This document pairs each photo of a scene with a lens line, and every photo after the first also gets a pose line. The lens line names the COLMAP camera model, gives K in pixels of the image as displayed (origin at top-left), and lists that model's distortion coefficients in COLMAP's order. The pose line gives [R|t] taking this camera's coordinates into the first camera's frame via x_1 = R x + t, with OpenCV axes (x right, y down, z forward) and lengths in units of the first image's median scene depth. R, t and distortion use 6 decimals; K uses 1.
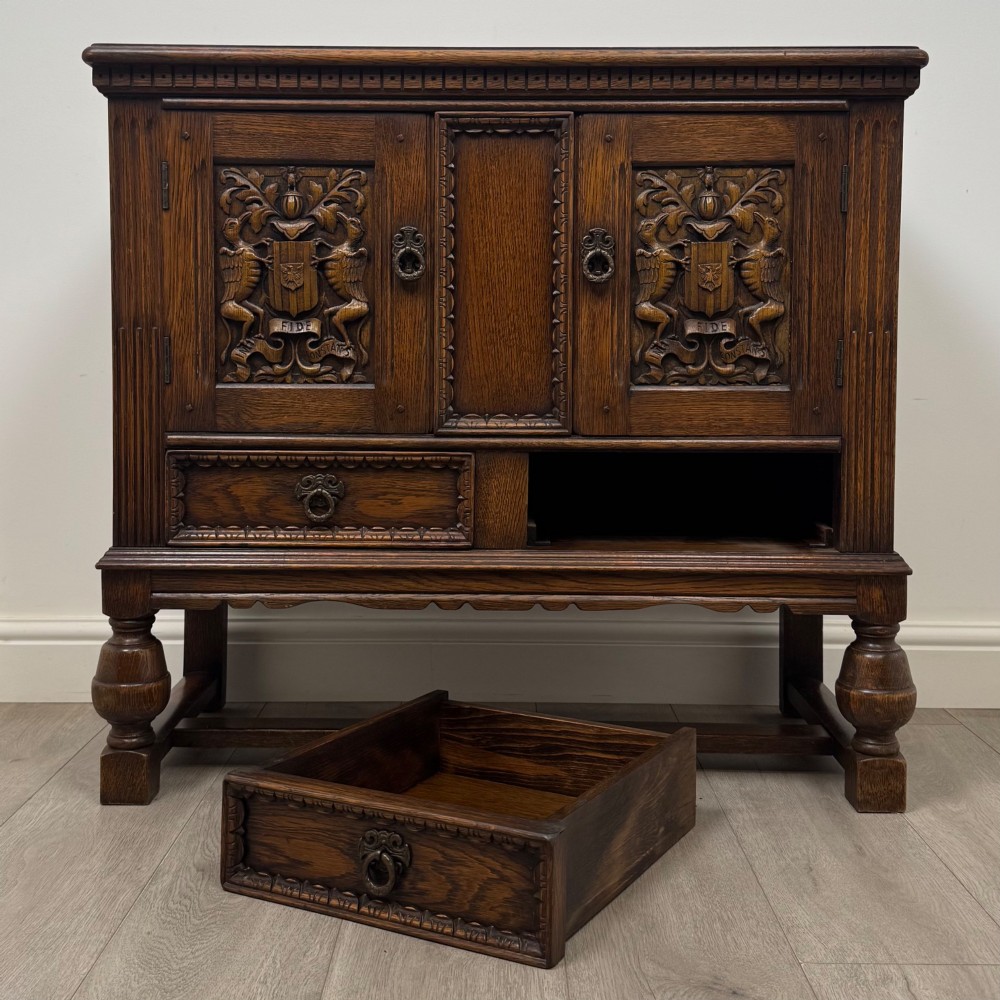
lens RADIAL K [[1273.8, 0, 498.3], [0, 1273.8, 411.4], [0, 0, 1]] dist [0.095189, -0.056831]
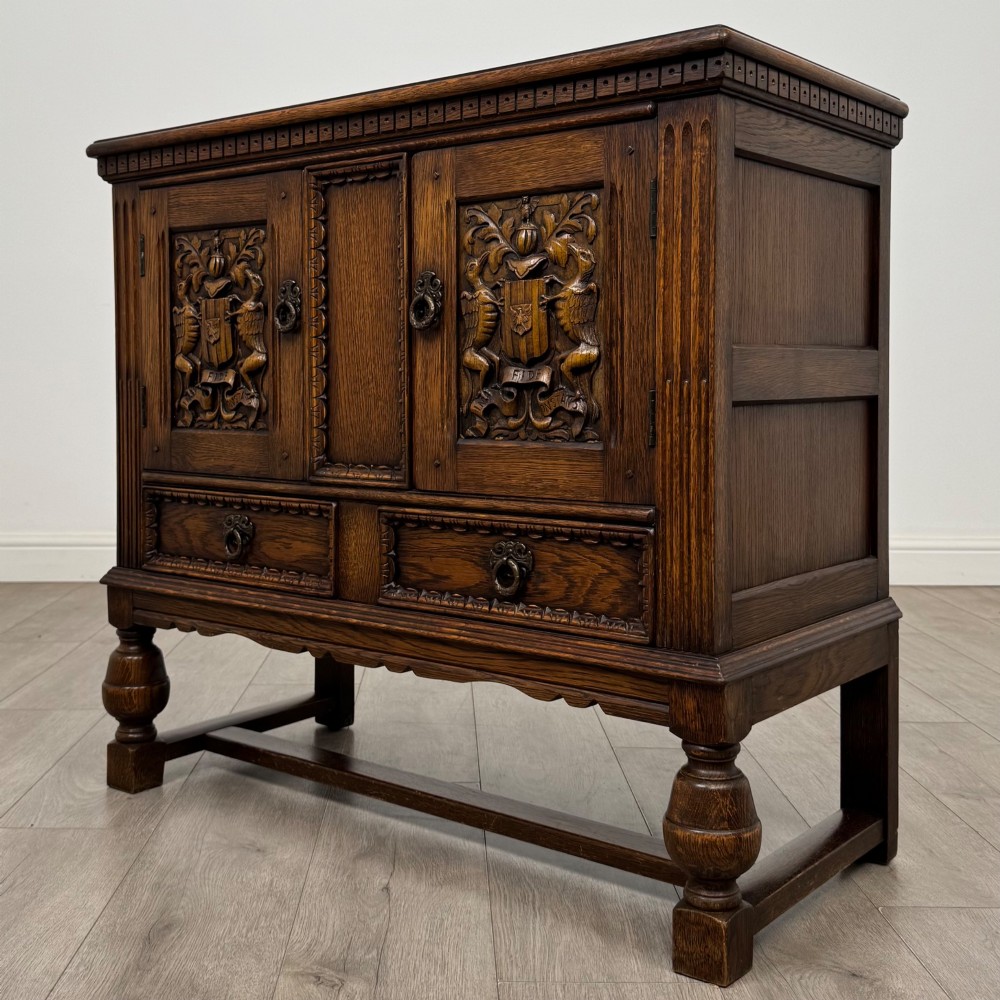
lens RADIAL K [[1273.8, 0, 498.3], [0, 1273.8, 411.4], [0, 0, 1]] dist [0.095189, -0.056831]
pose [[0.792573, 0.011481, -0.609668, 0.690652], [-0.021735, 0.999719, -0.009429, -0.032084], [0.609389, 0.020724, 0.792600, 0.284409]]
